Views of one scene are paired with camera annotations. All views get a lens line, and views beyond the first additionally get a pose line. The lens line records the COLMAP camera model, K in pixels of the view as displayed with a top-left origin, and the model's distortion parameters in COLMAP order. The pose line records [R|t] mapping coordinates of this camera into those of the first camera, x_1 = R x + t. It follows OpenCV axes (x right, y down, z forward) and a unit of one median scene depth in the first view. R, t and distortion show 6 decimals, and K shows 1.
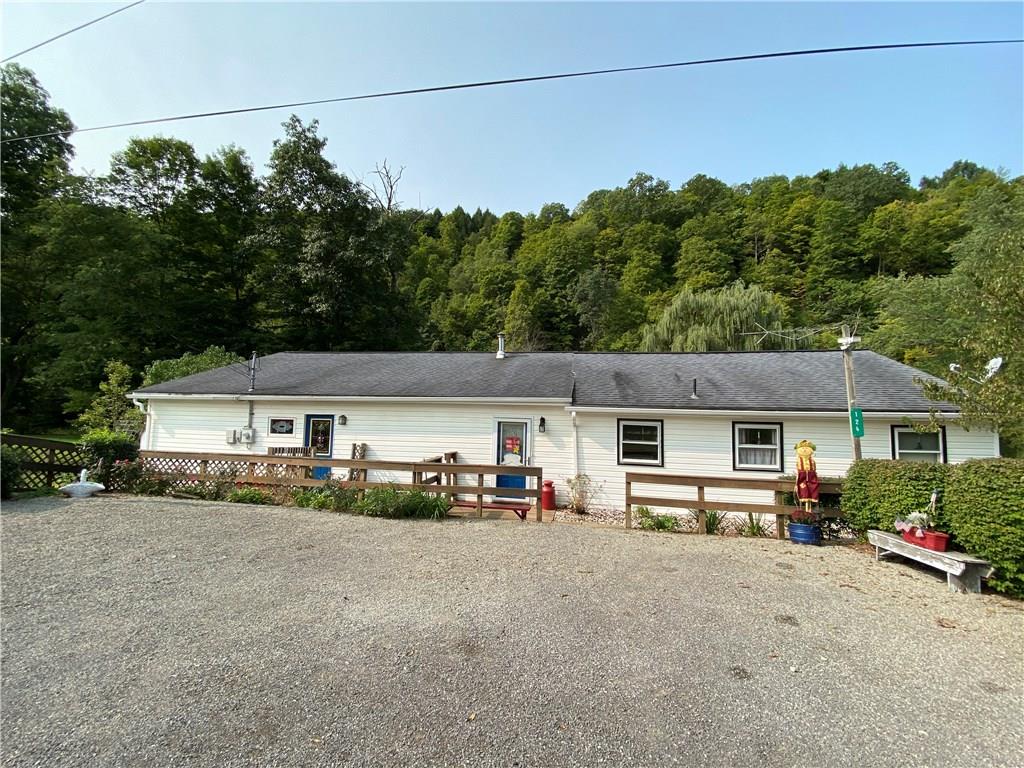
lens RADIAL K [[412.1, 0, 507.8], [0, 412.1, 384.6], [0, 0, 1]] dist [0.009131, -0.015984]
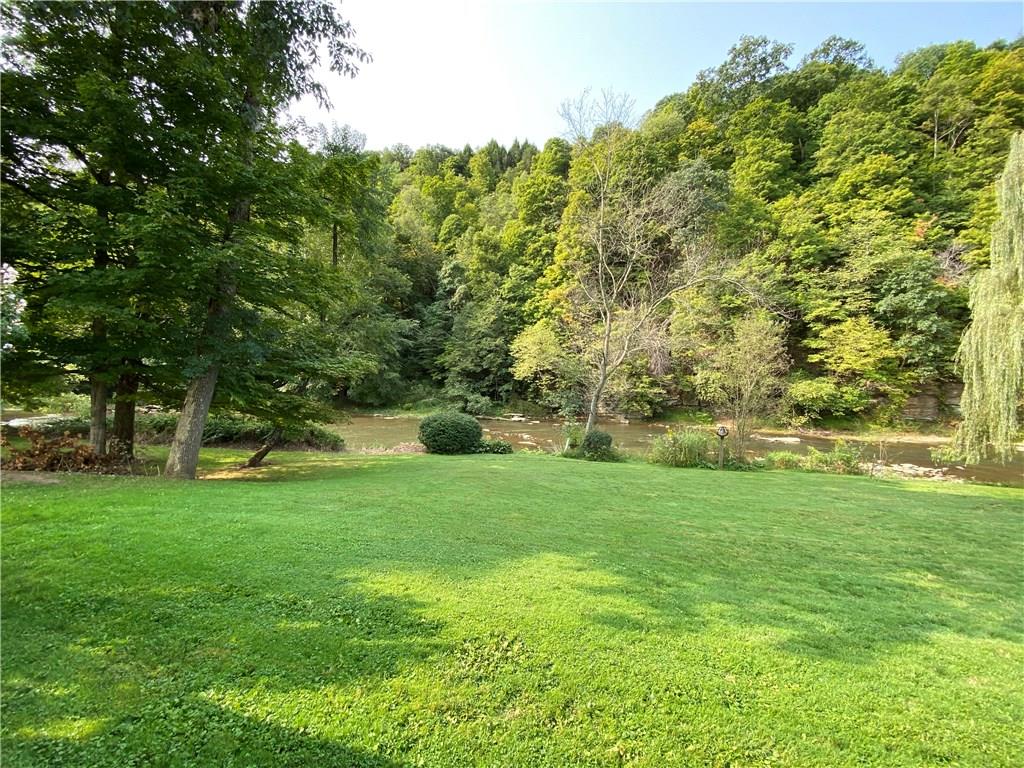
lens RADIAL K [[412.1, 0, 508.0], [0, 412.1, 383.2], [0, 0, 1]] dist [0.009131, -0.015984]
pose [[0.995562, -0.005332, -0.093952, -0.020085], [0.011647, 0.997699, 0.066796, 0.020992], [0.093380, -0.067594, 0.993333, 0.259983]]
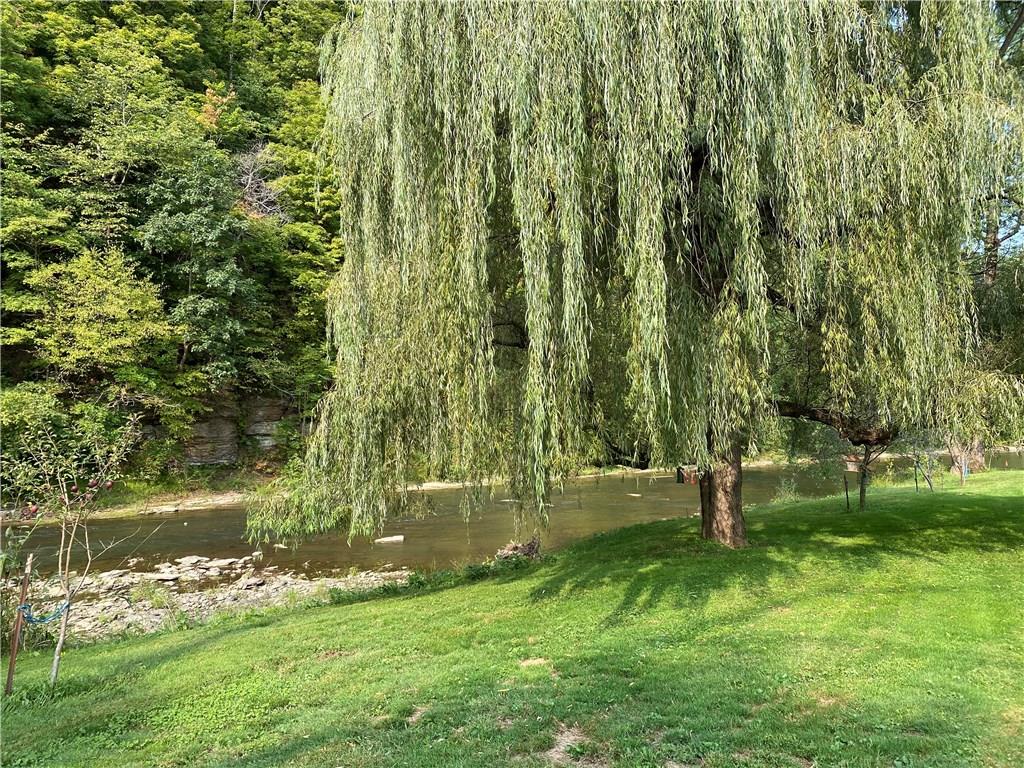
lens RADIAL K [[791.7, 0, 526.4], [0, 791.7, 378.3], [0, 0, 1]] dist [-0.030803, 0.041910]
pose [[0.476947, 0.027640, 0.878497, 0.062477], [-0.025771, 0.999515, -0.017457, 0.045483], [-0.878554, -0.014314, 0.477428, 0.357017]]
